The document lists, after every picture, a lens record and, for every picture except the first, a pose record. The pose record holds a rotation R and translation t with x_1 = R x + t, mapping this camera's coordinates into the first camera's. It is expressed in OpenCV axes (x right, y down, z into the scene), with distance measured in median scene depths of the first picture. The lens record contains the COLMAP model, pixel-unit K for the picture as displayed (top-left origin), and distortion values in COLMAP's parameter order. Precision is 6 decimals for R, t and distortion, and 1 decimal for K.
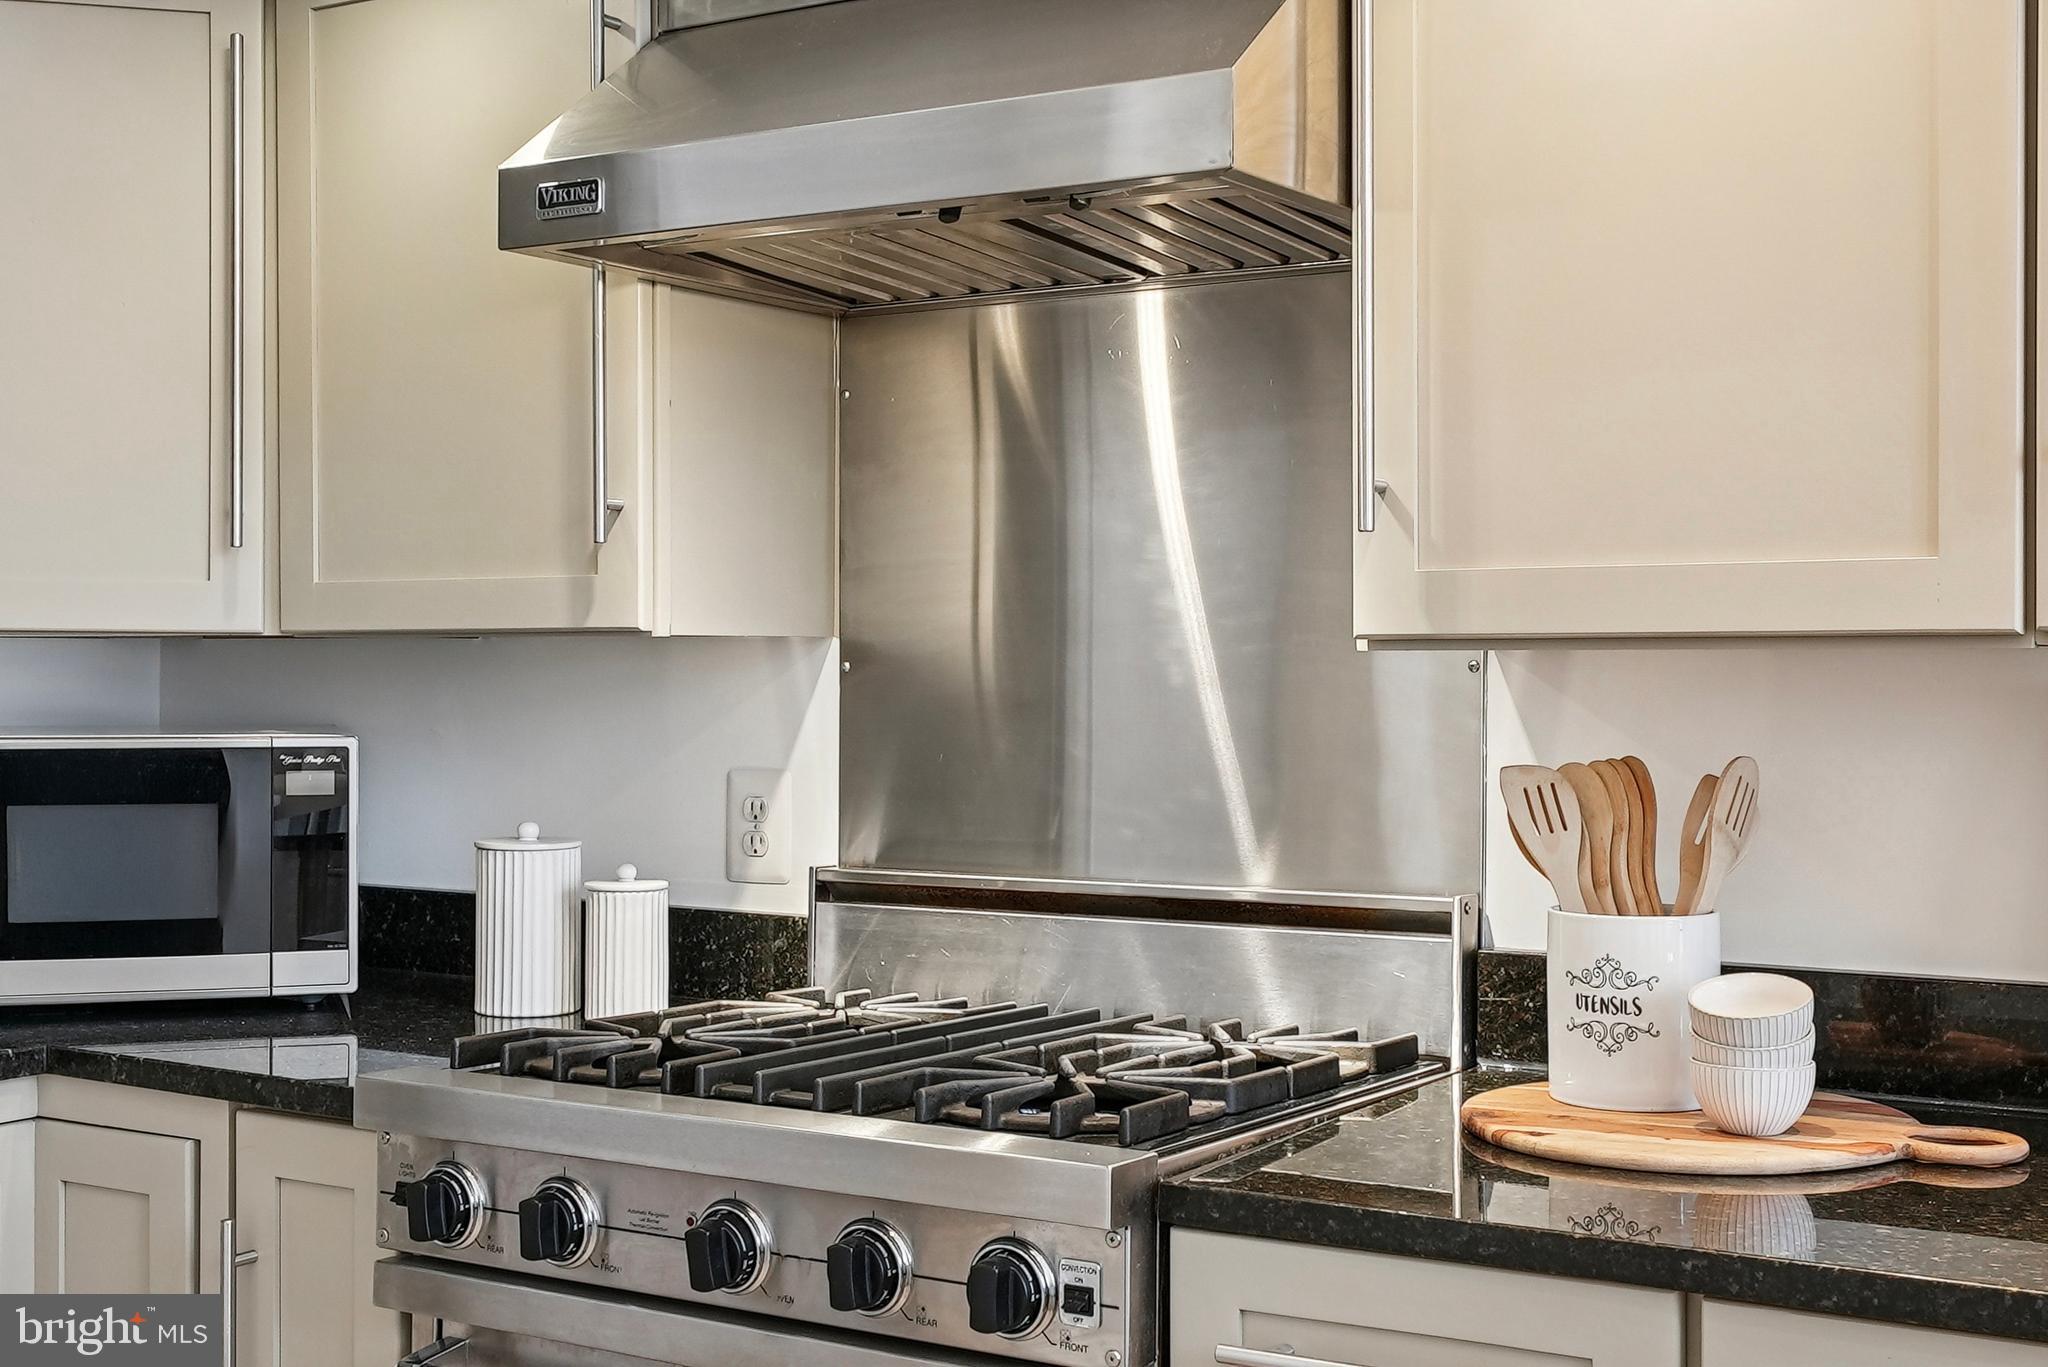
lens RADIAL K [[2651.4, 0, 980.1], [0, 2651.4, 647.0], [0, 0, 1]] dist [-0.005201, 0.000000]
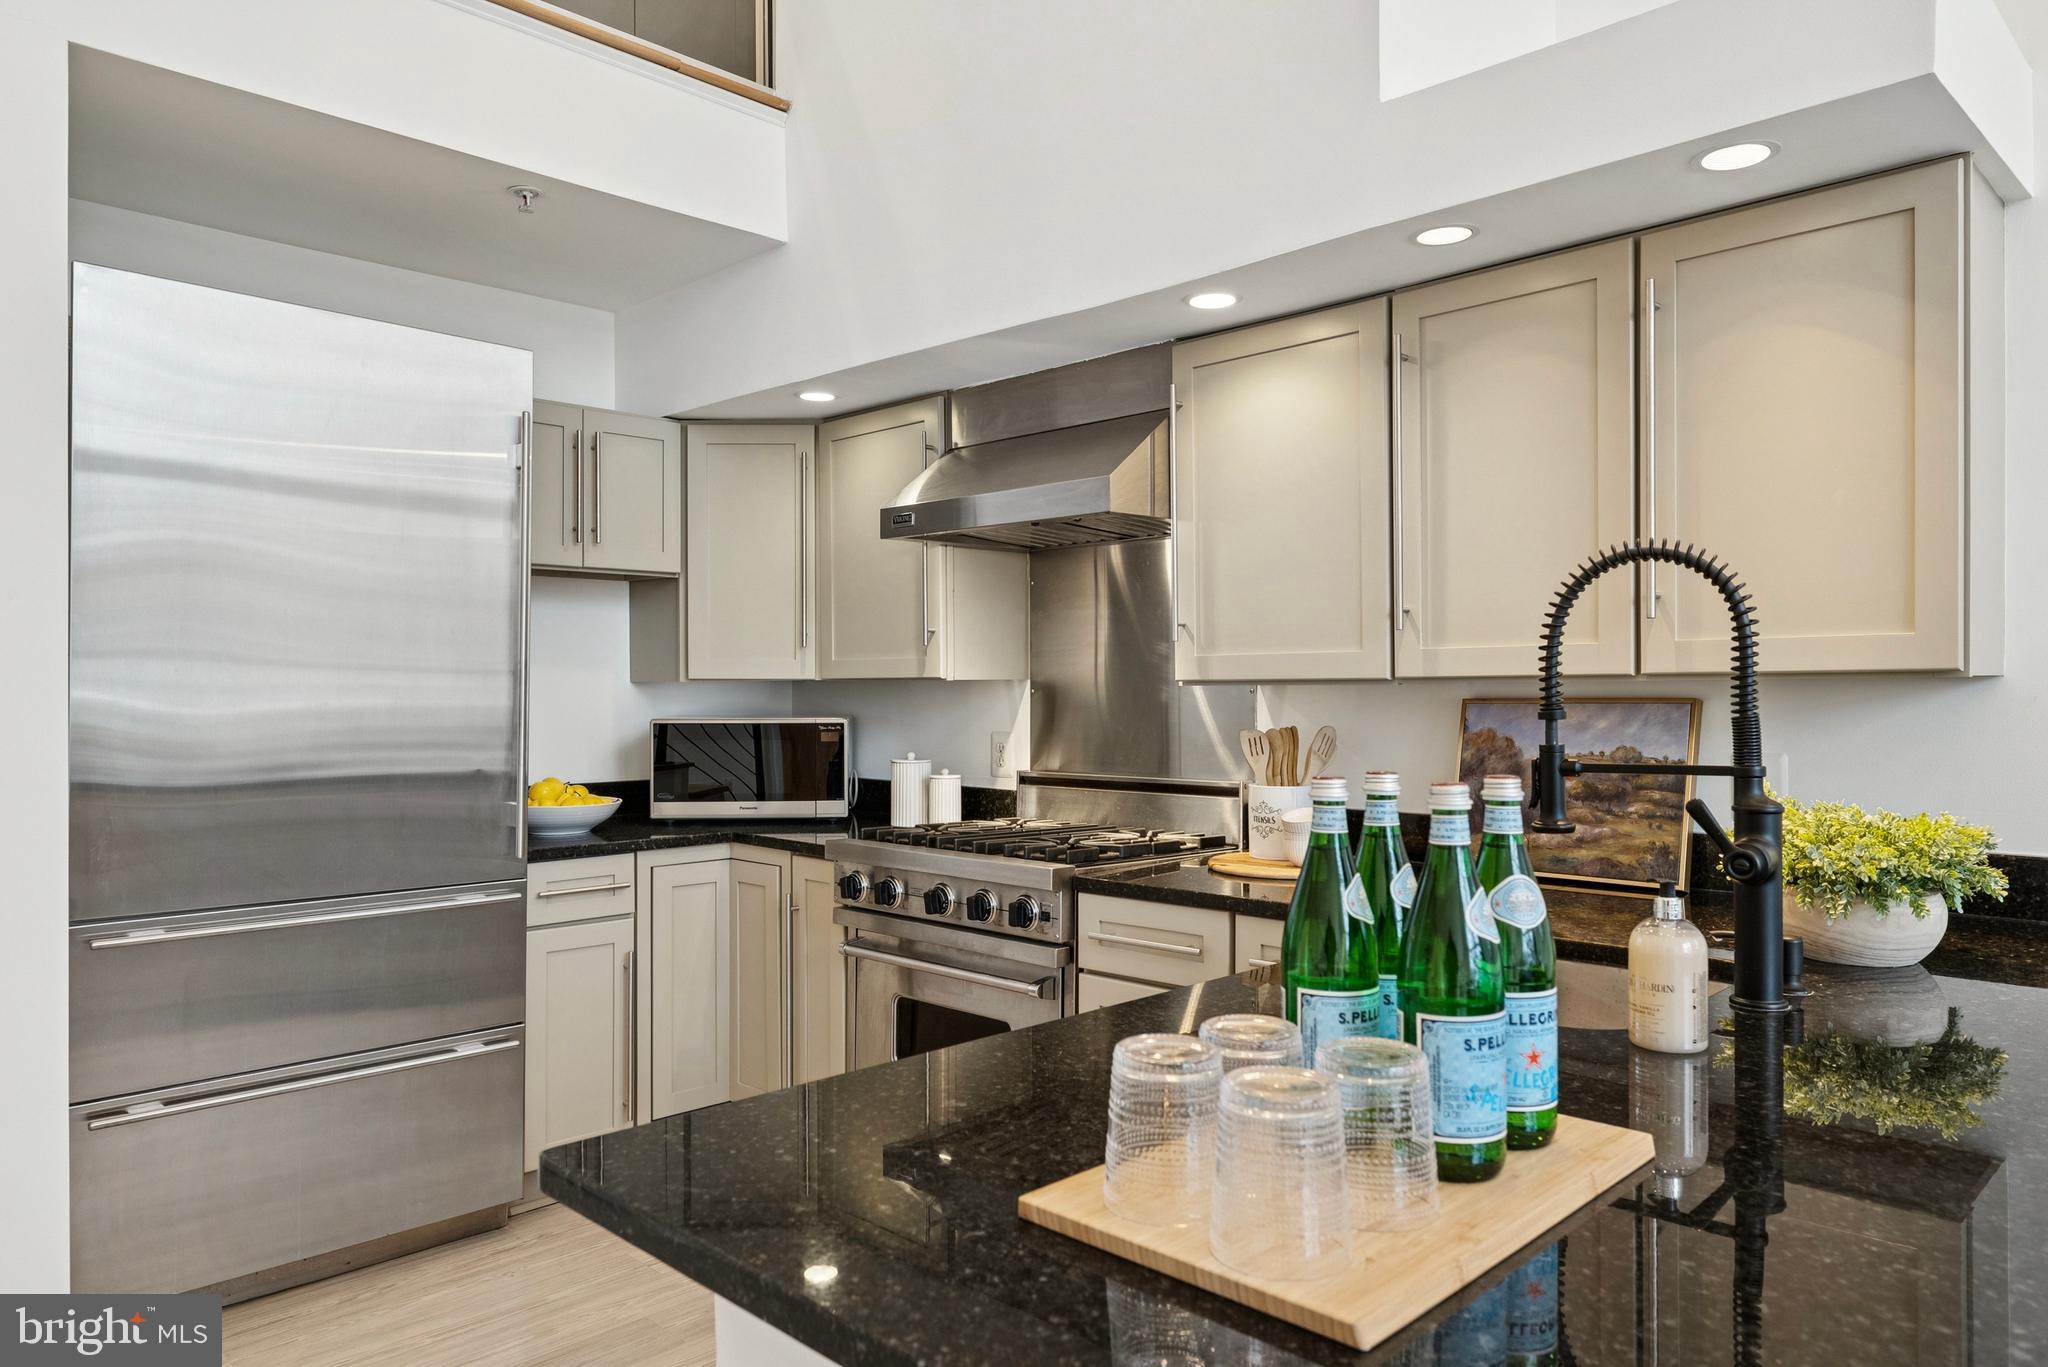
lens RADIAL K [[1336.8, 0, 1011.6], [0, 1336.8, 696.6], [0, 0, 1]] dist [0.003358, 0.002378]
pose [[0.978440, -0.002600, -0.206513, 0.209397], [0.004629, 0.999946, 0.009343, -0.000648], [0.206478, -0.010097, 0.978399, -0.279922]]
